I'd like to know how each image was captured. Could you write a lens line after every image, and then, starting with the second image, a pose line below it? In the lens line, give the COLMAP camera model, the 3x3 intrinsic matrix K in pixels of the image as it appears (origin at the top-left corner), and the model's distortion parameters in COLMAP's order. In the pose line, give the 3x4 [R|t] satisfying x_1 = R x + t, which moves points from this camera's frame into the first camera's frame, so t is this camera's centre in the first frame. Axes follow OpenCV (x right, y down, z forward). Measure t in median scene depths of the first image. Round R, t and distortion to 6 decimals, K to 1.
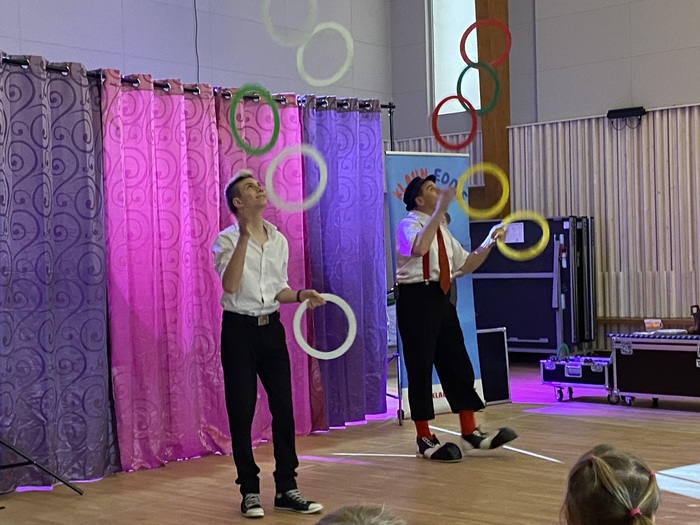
lens RADIAL K [[1154.3, 0, 344.2], [0, 1154.3, 271.9], [0, 0, 1]] dist [0.126197, 0.000000]
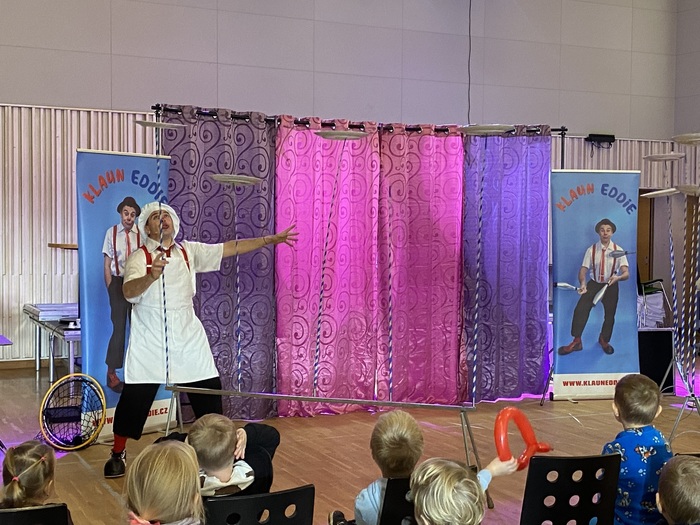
lens RADIAL K [[1049.0, 0, 346.5], [0, 1049.0, 260.9], [0, 0, 1]] dist [0.122363, 0.000000]
pose [[0.911199, 0.051331, -0.408756, 0.307305], [-0.040178, 0.998550, 0.035831, -0.045454], [0.410003, -0.016226, 0.911940, -0.057580]]
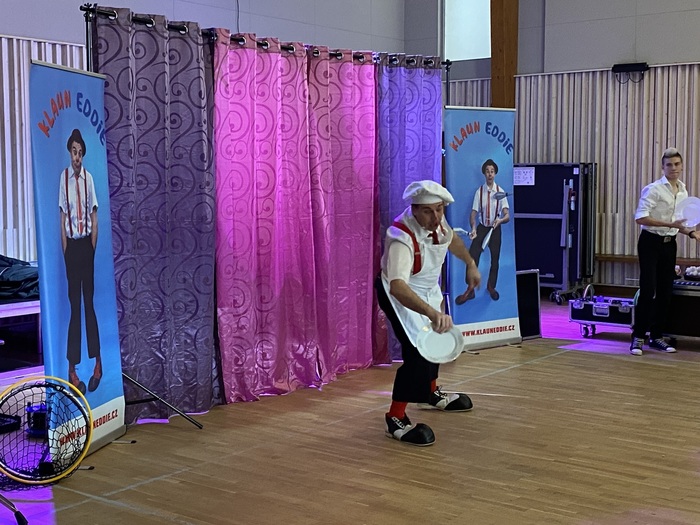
lens RADIAL K [[1049.0, 0, 335.5], [0, 1049.0, 247.8], [0, 0, 1]] dist [0.122363, 0.000000]
pose [[0.998384, 0.024638, 0.051205, -0.120306], [-0.027625, 0.997906, 0.058482, -0.028891], [-0.049657, -0.059802, 0.996974, 0.022068]]
